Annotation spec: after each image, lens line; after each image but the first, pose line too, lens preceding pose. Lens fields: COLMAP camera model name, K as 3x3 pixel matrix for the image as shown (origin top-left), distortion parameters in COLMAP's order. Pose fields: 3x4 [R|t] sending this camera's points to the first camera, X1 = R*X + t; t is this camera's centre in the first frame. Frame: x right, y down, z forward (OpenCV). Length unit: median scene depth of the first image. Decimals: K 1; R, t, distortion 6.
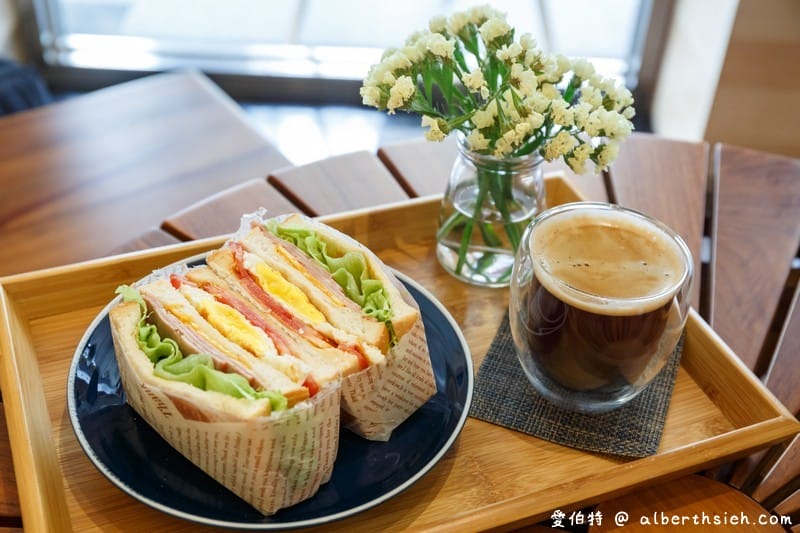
lens RADIAL K [[1011.4, 0, 400.0], [0, 1011.4, 266.5], [0, 0, 1]] dist [0.010234, 0.027347]
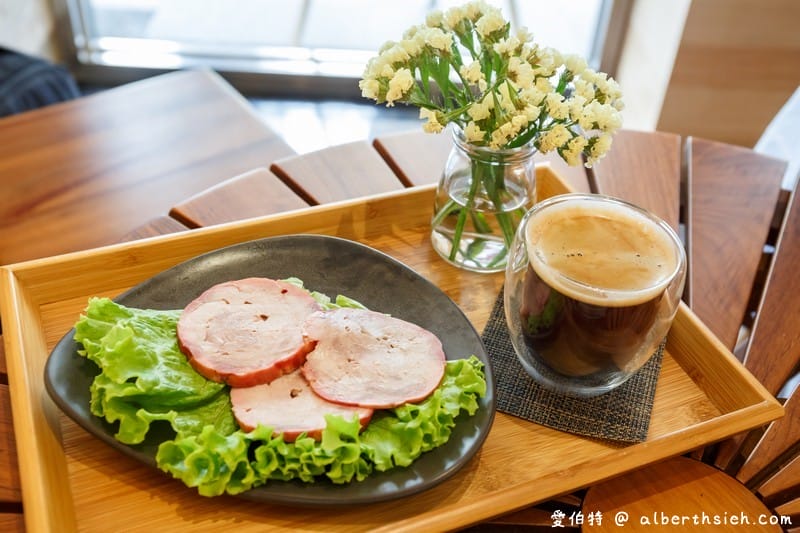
lens RADIAL K [[859.4, 0, 400.0], [0, 859.4, 266.5], [0, 0, 1]] dist [-0.002489, -0.000432]
pose [[0.999899, 0.001956, 0.014087, -0.010800], [-0.002403, 0.999492, 0.031790, -0.017152], [-0.014018, -0.031820, 0.999395, 0.132115]]
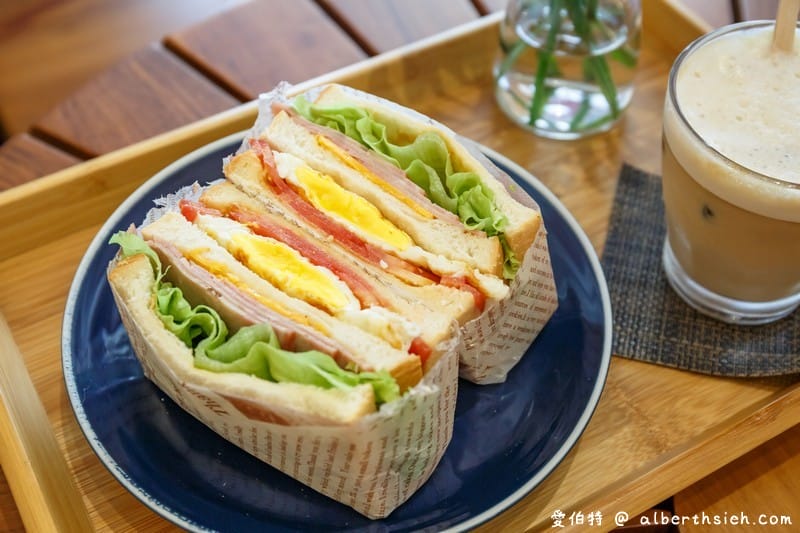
lens RADIAL K [[1011.4, 0, 400.0], [0, 1011.4, 266.5], [0, 0, 1]] dist [0.010234, 0.027347]
pose [[0.990157, -0.132177, 0.046036, -0.110004], [0.119344, 0.969142, 0.215689, -0.079665], [-0.073124, -0.208072, 0.975376, 0.284147]]
